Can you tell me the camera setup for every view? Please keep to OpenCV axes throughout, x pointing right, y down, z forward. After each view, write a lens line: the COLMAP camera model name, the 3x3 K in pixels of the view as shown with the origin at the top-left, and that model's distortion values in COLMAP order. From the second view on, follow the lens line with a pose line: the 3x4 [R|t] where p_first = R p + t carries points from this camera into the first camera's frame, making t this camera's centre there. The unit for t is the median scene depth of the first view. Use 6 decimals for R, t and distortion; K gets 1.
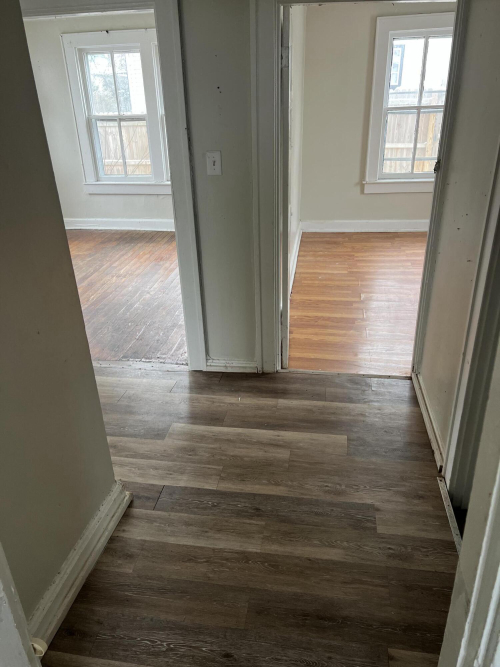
lens RADIAL K [[500.3, 0, 253.1], [0, 500.3, 334.4], [0, 0, 1]] dist [0.070574, -0.079836]
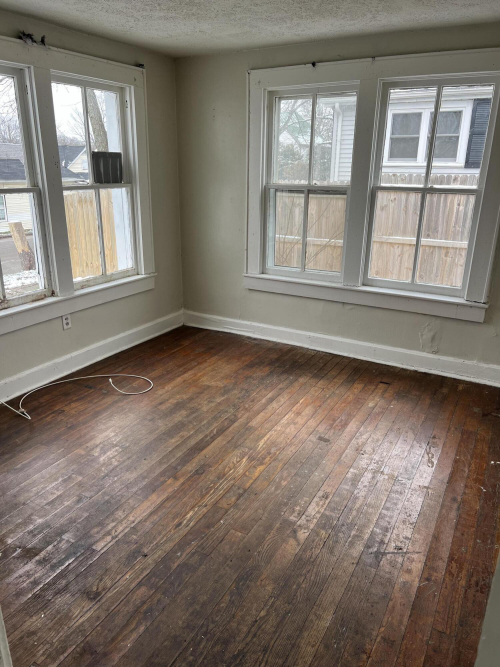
lens RADIAL K [[500.3, 0, 253.1], [0, 500.3, 334.4], [0, 0, 1]] dist [0.070574, -0.079836]
pose [[0.934617, 0.147434, -0.323658, -0.091016], [-0.185524, 0.978510, -0.089997, -0.170044], [0.303434, 0.144159, 0.941884, 0.389122]]
